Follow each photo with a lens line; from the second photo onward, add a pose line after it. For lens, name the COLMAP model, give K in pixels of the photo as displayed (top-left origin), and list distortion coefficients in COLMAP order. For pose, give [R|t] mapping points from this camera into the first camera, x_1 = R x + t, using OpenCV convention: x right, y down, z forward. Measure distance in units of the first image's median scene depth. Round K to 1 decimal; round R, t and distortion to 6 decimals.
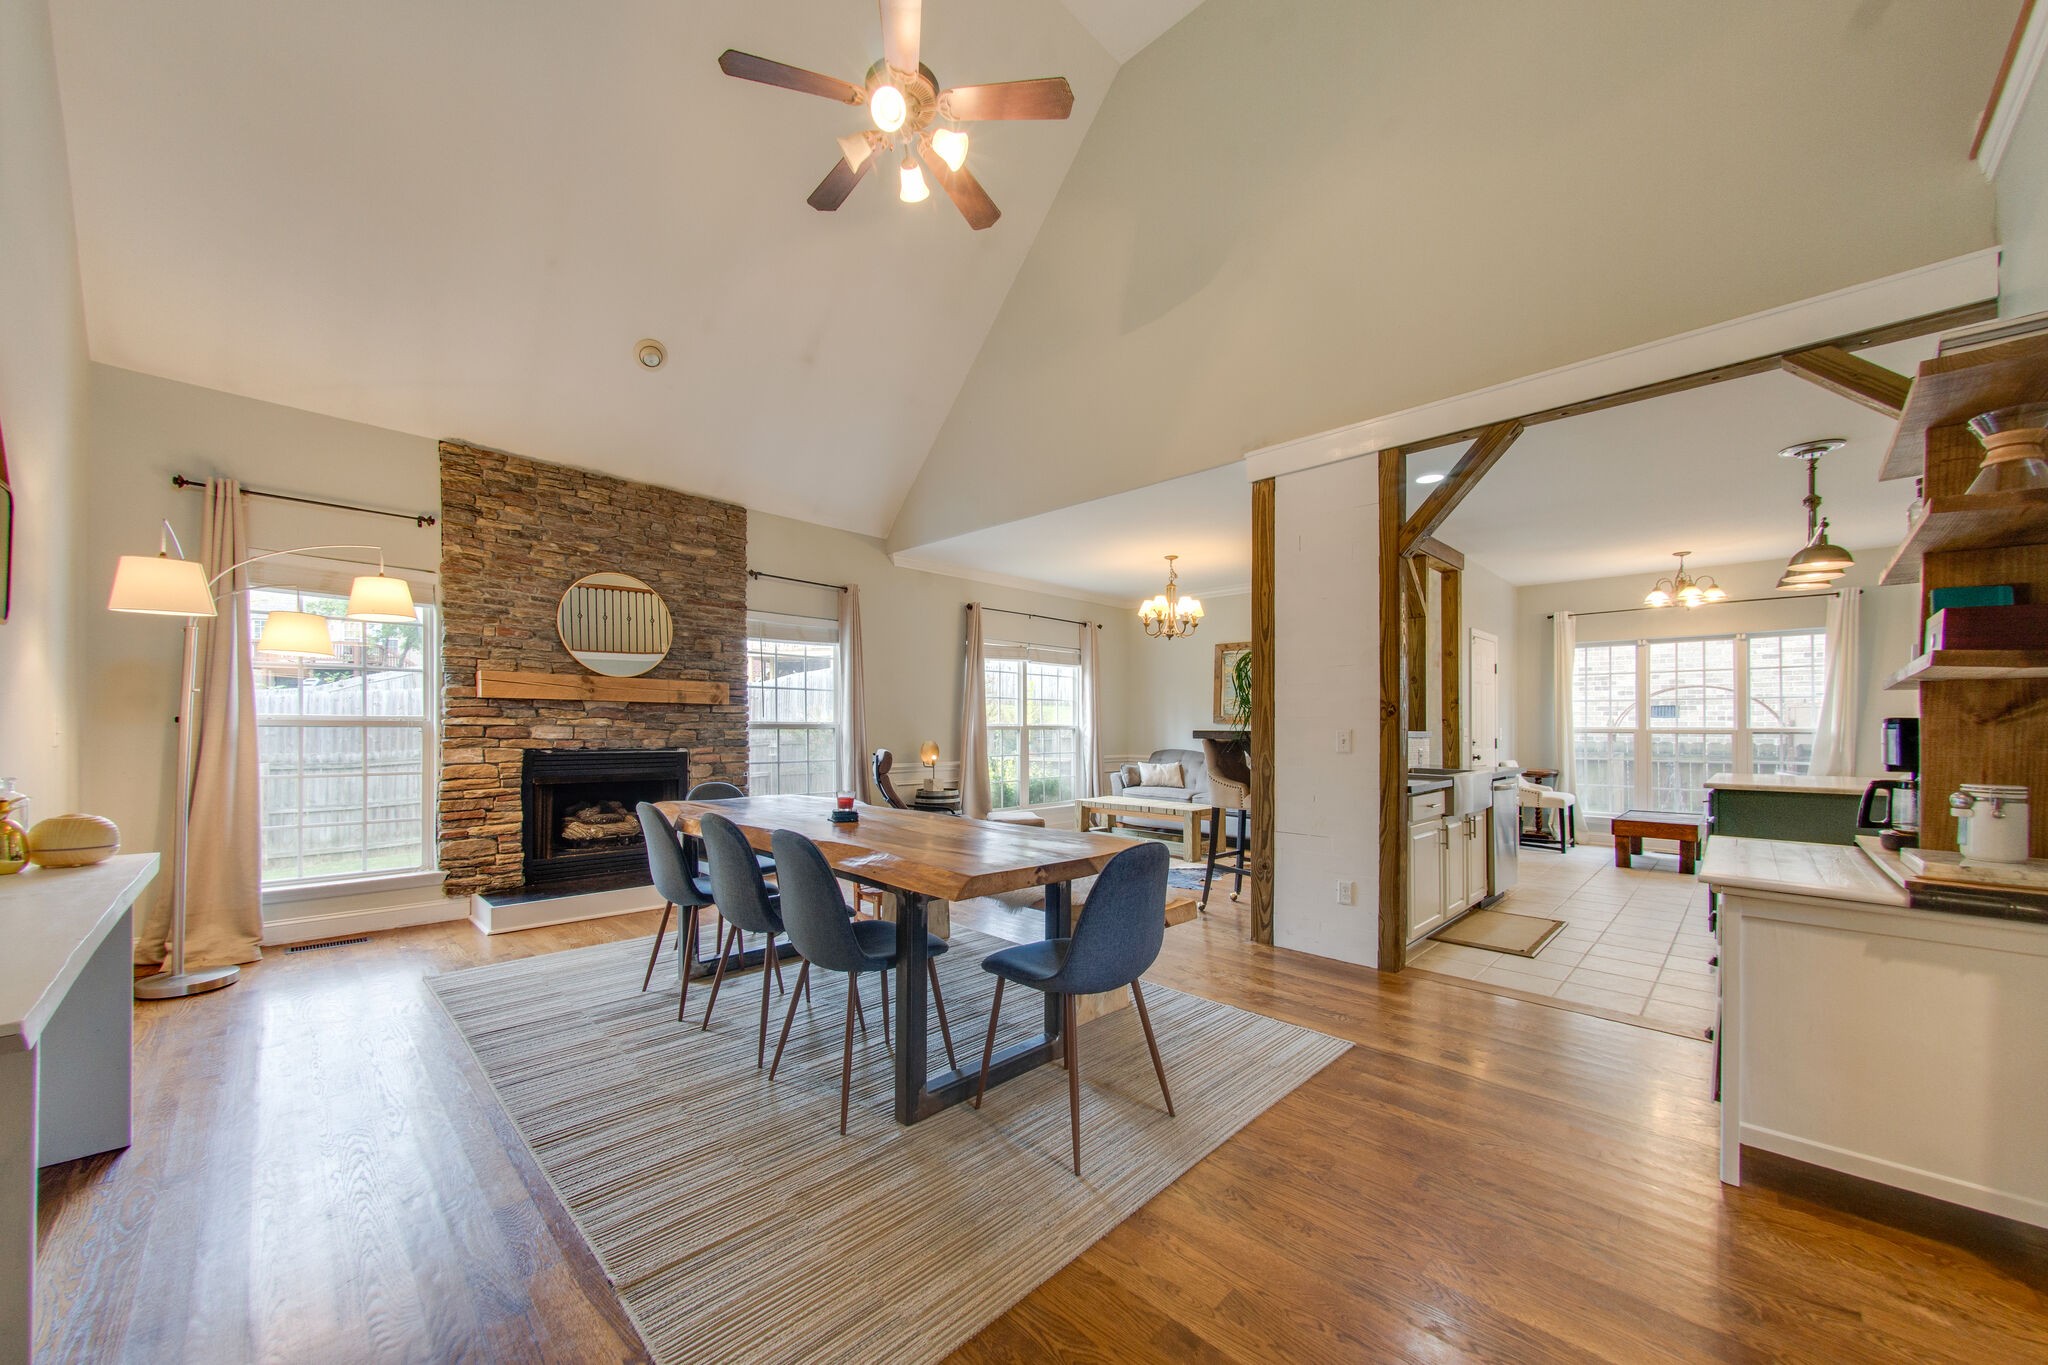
lens RADIAL K [[756.8, 0, 1011.1], [0, 756.8, 728.7], [0, 0, 1]] dist [-0.001954, 0.000028]
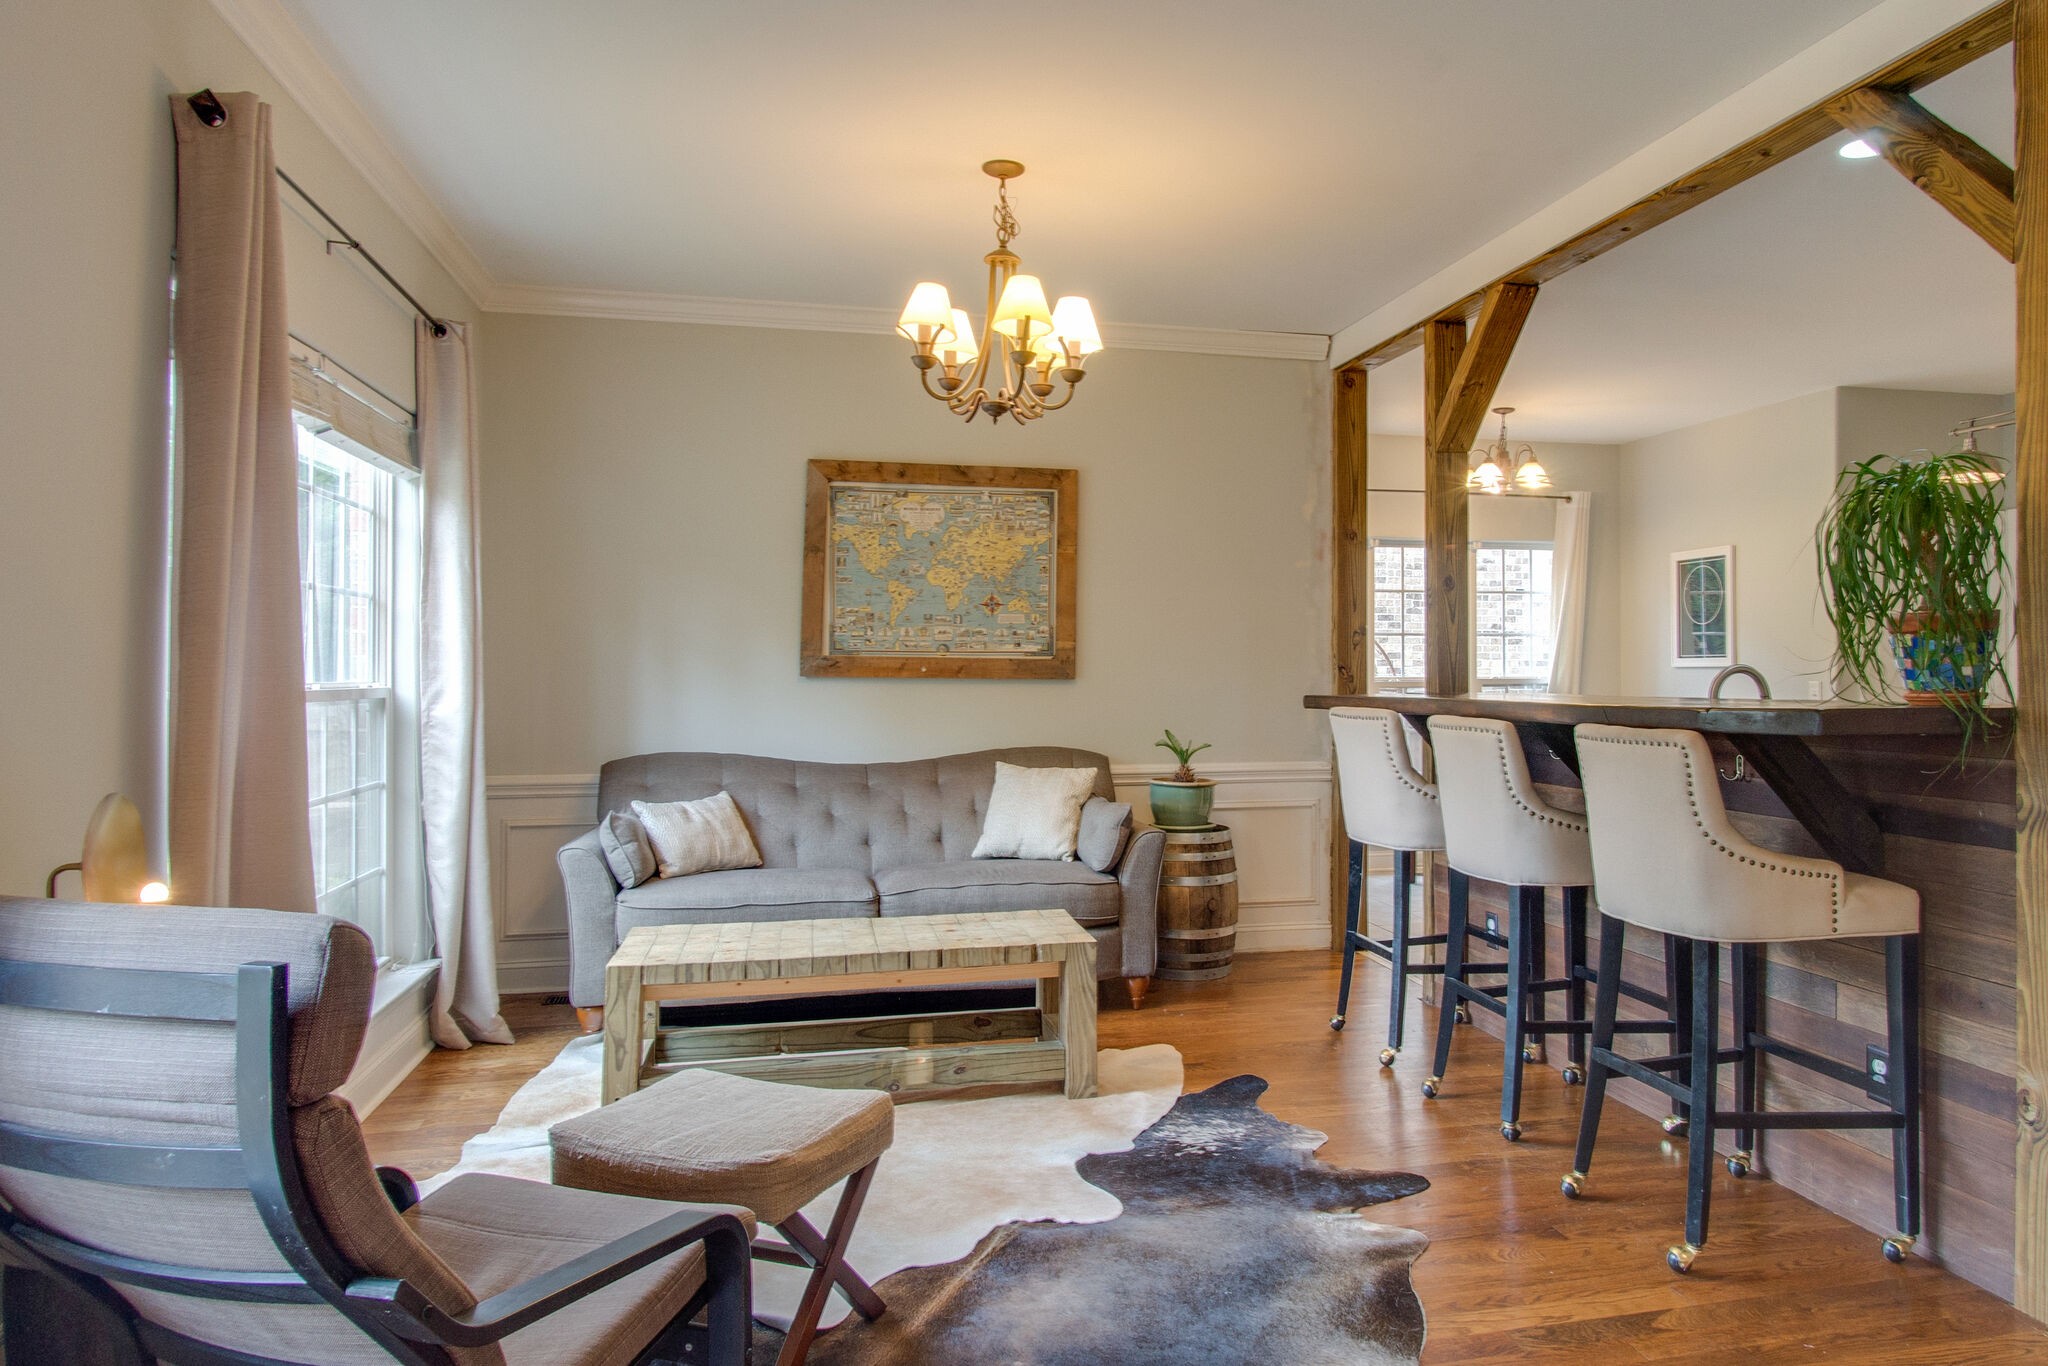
lens RADIAL K [[1327.5, 0, 1140.6], [0, 1327.5, 671.6], [0, 0, 1]] dist [-0.002690, -0.000714]
pose [[0.508488, -0.007144, 0.861039, -0.224092], [0.010196, 0.999945, 0.002275, -0.011422], [-0.861008, 0.007623, 0.508534, 0.598058]]
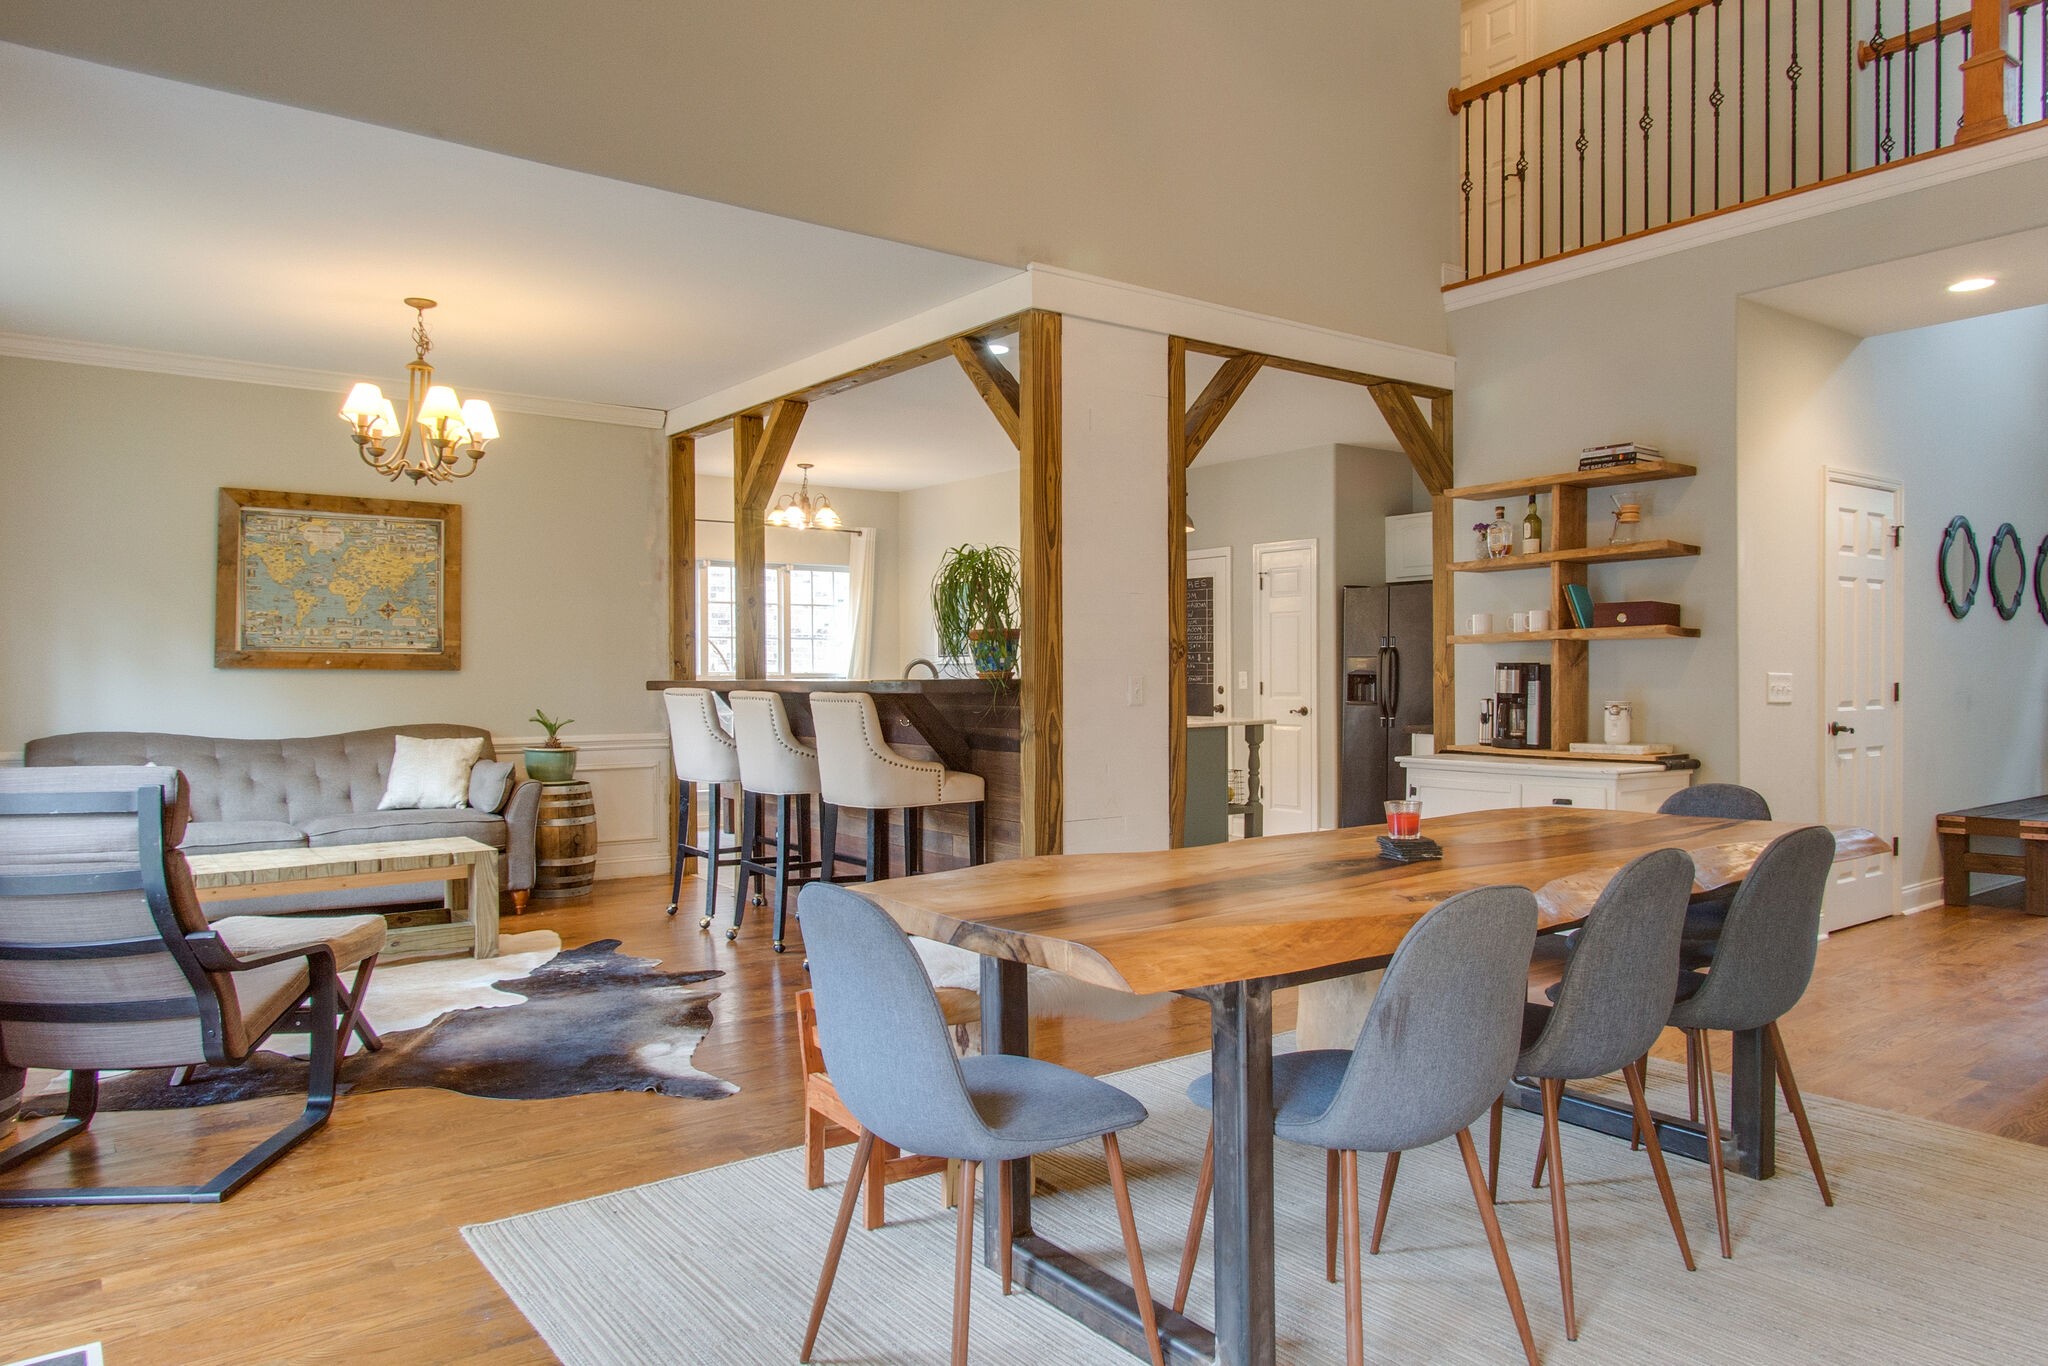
lens RADIAL K [[1312.5, 0, 1029.7], [0, 1312.5, 702.1], [0, 0, 1]] dist [-0.006777, -0.000426]
pose [[0.131487, -0.029828, 0.990869, -0.474533], [0.009377, 0.999540, 0.028844, -0.006397], [-0.991274, 0.005499, 0.131706, 0.483649]]
